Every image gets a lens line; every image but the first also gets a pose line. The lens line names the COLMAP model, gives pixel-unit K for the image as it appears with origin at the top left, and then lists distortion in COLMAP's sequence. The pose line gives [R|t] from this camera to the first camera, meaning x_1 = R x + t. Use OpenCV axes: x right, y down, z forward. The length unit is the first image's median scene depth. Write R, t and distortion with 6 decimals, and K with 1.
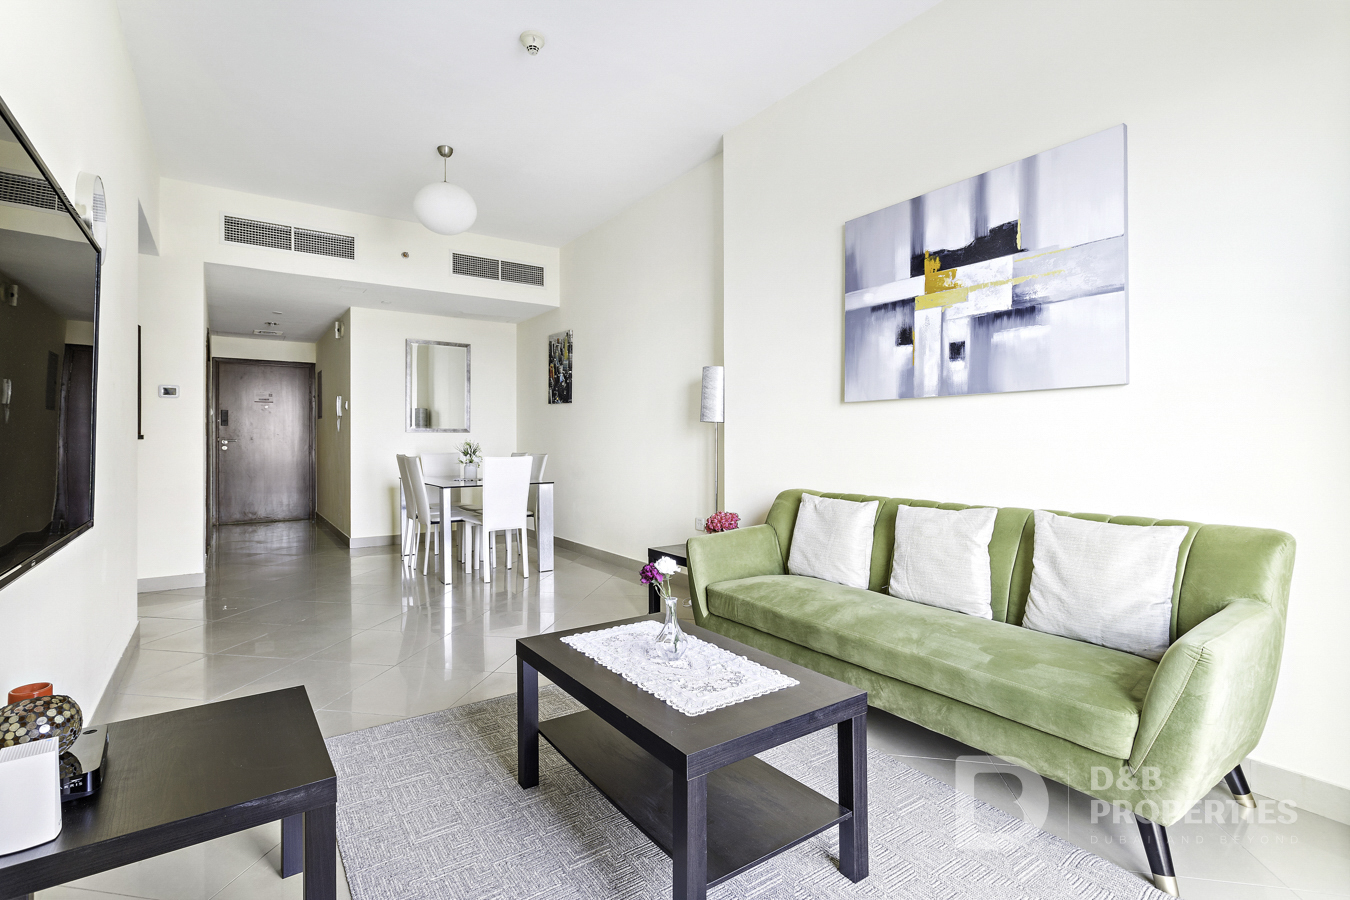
lens RADIAL K [[642.4, 0, 672.0], [0, 642.4, 439.8], [0, 0, 1]] dist [0.003189, 0.000205]
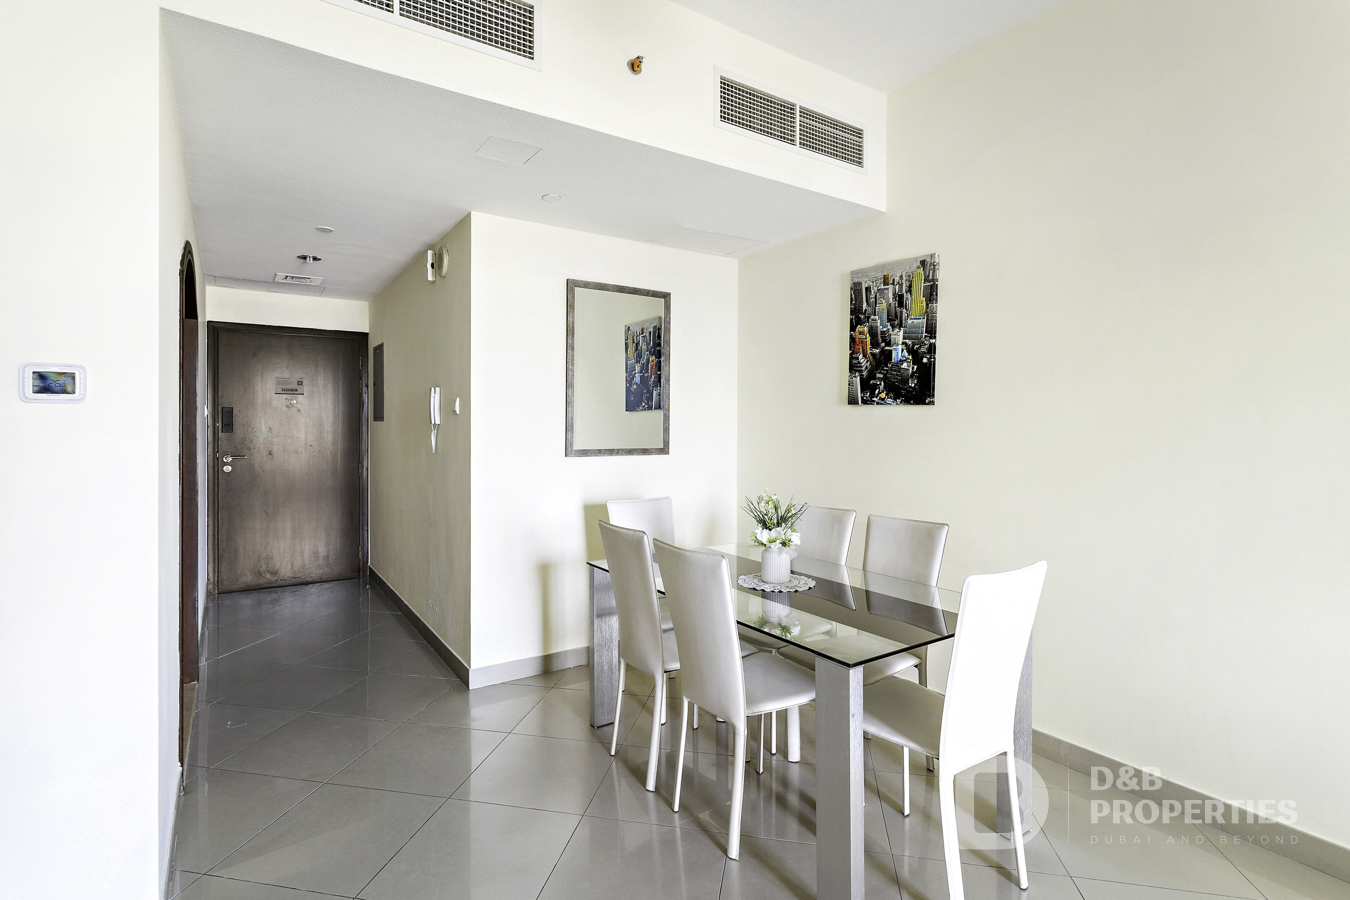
lens RADIAL K [[642.4, 0, 659.6], [0, 642.4, 429.4], [0, 0, 1]] dist [0.003189, 0.000205]
pose [[0.999798, 0.005249, -0.019391, -0.529351], [-0.005081, 0.999949, 0.008709, -0.063490], [0.019436, -0.008608, 0.999774, 0.769347]]
